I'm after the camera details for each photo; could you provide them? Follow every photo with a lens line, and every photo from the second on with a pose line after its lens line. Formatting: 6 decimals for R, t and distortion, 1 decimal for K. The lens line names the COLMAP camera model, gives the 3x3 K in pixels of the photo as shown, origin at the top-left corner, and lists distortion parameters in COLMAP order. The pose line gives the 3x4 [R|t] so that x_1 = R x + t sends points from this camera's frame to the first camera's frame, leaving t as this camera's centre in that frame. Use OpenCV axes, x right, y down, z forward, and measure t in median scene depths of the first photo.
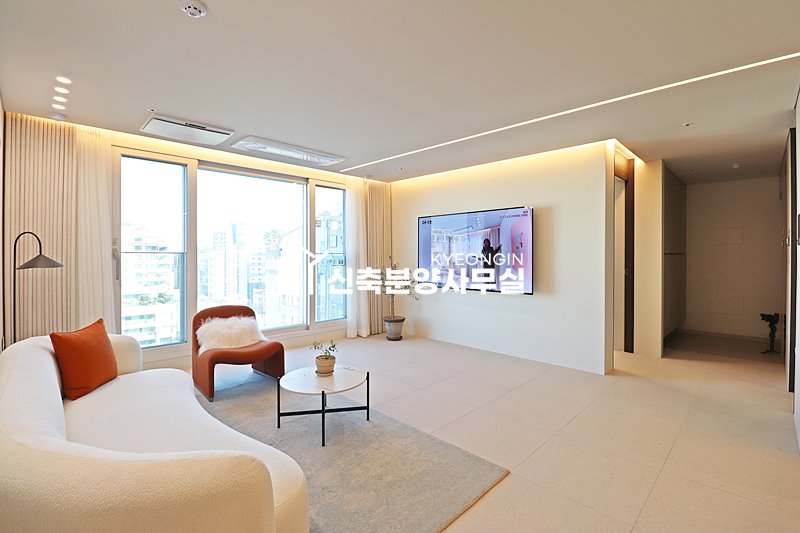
lens RADIAL K [[373.3, 0, 400.3], [0, 373.3, 256.1], [0, 0, 1]] dist [-0.011228, -0.004004]
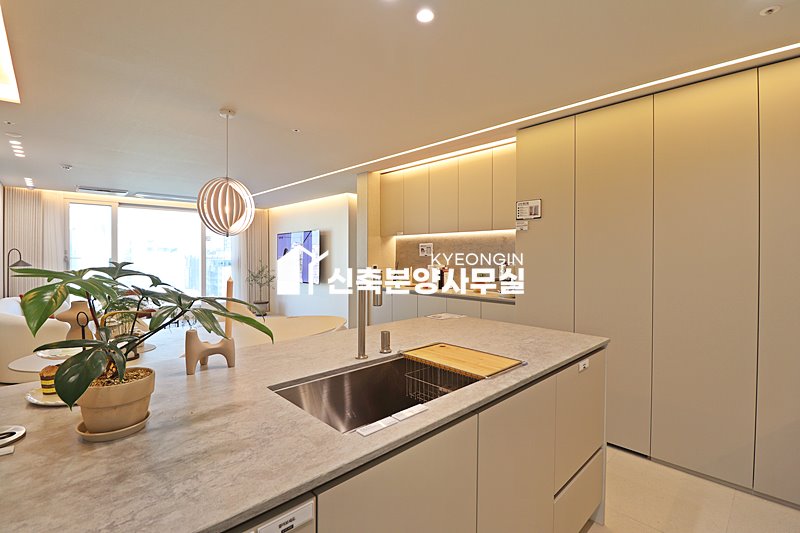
lens RADIAL K [[373.3, 0, 400.9], [0, 373.3, 260.9], [0, 0, 1]] dist [-0.011228, -0.004004]
pose [[0.999432, 0.002206, -0.033642, 0.813262], [-0.001880, 0.999951, 0.009727, -0.015667], [0.033662, -0.009658, 0.999387, -0.653391]]
